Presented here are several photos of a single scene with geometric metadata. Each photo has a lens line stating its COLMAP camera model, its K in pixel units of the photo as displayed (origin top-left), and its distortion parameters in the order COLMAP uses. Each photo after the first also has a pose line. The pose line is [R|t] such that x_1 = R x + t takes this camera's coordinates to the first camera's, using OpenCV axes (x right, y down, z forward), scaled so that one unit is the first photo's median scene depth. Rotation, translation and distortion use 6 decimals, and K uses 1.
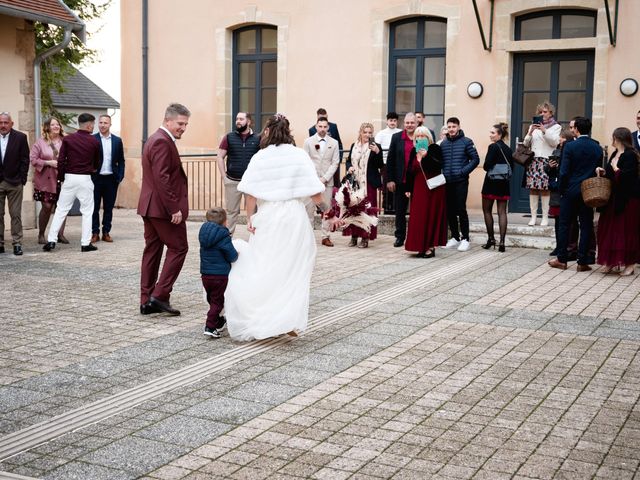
lens RADIAL K [[875.8, 0, 320.0], [0, 875.8, 240.0], [0, 0, 1]] dist [-0.002617, 0.033881]
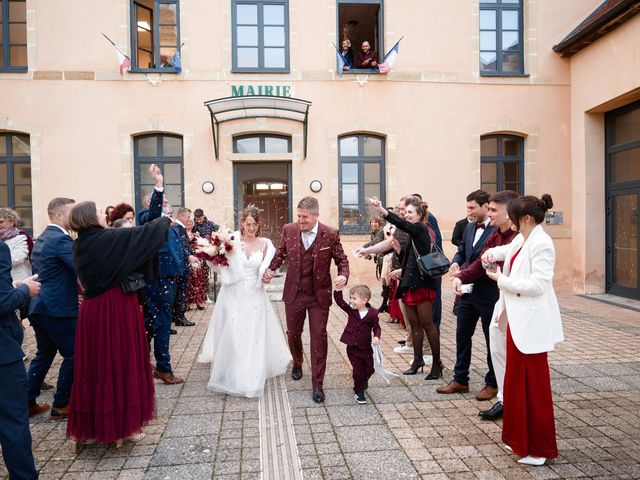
lens RADIAL K [[624.5, 0, 320.0], [0, 624.5, 240.0], [0, 0, 1]] dist [0.008007, 0.012565]
pose [[0.837004, -0.040141, 0.545723, -0.212797], [0.088395, 0.994126, -0.062453, -0.012451], [-0.540011, 0.100513, 0.835635, 0.092598]]
